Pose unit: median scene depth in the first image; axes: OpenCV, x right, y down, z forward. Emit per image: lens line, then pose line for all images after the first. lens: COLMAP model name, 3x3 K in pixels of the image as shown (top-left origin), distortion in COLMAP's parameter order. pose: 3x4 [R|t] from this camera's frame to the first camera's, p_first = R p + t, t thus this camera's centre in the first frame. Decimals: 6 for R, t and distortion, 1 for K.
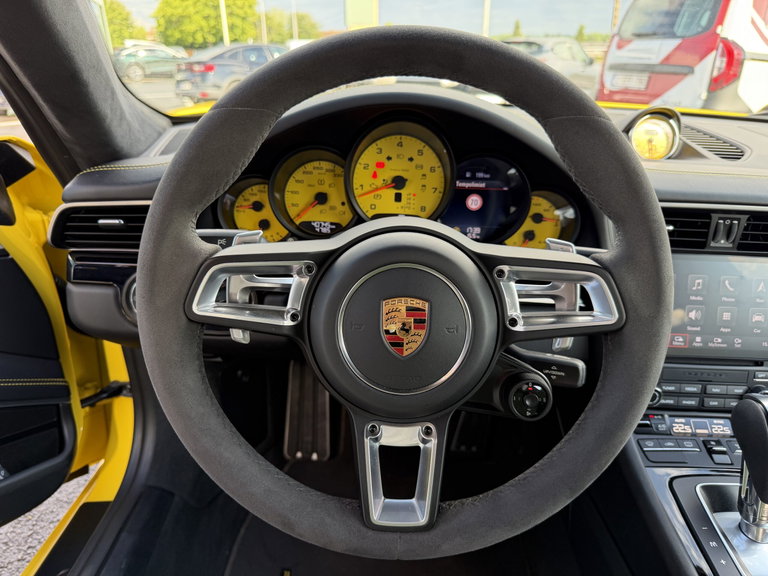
lens RADIAL K [[552.1, 0, 384.0], [0, 552.1, 288.0], [0, 0, 1]] dist [0.001894, -0.022940]
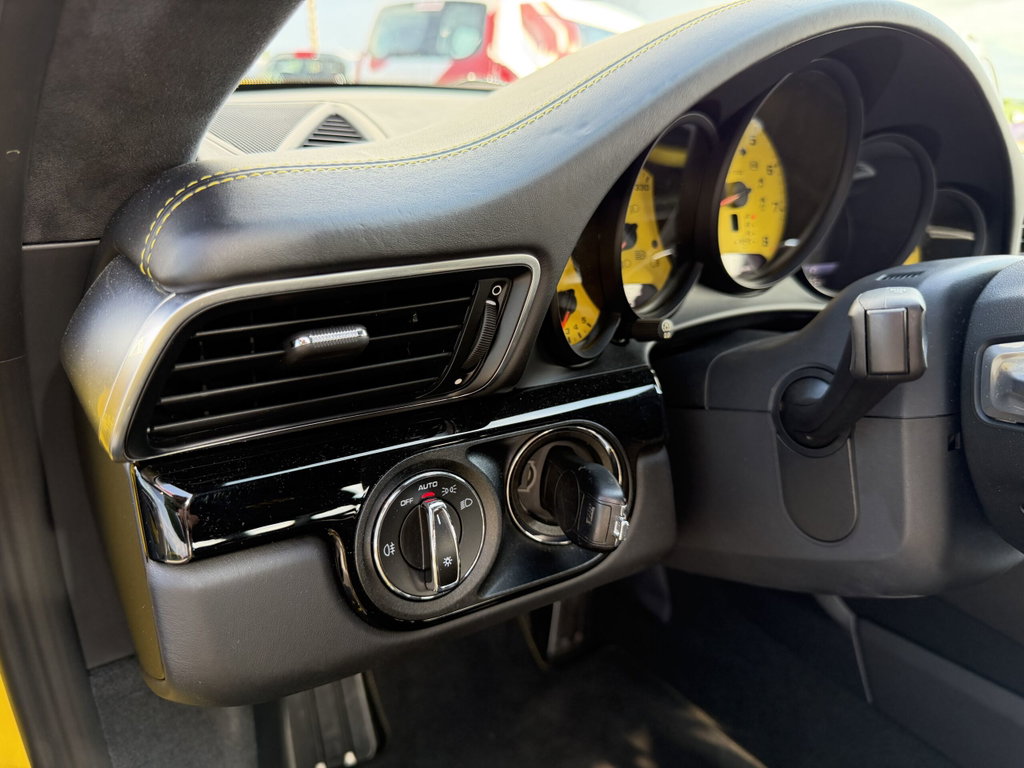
lens RADIAL K [[751.5, 0, 512.0], [0, 751.5, 384.0], [0, 0, 1]] dist [0.004597, -0.000581]
pose [[0.818248, -0.184172, 0.544564, -0.078386], [0.196784, 0.979797, 0.035684, -0.010538], [-0.540135, 0.077963, 0.837960, 0.068539]]
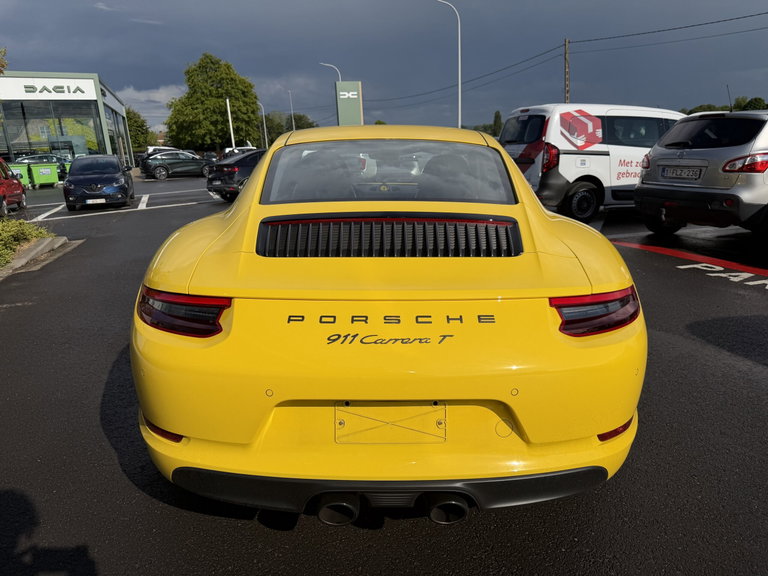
lens RADIAL K [[552.1, 0, 384.0], [0, 552.1, 288.0], [0, 0, 1]] dist [0.001894, -0.022940]
pose [[0.999122, -0.041861, 0.001846, 0.080161], [0.041679, 0.988295, -0.146753, 0.242075], [0.004319, 0.146701, 0.989171, -0.689354]]
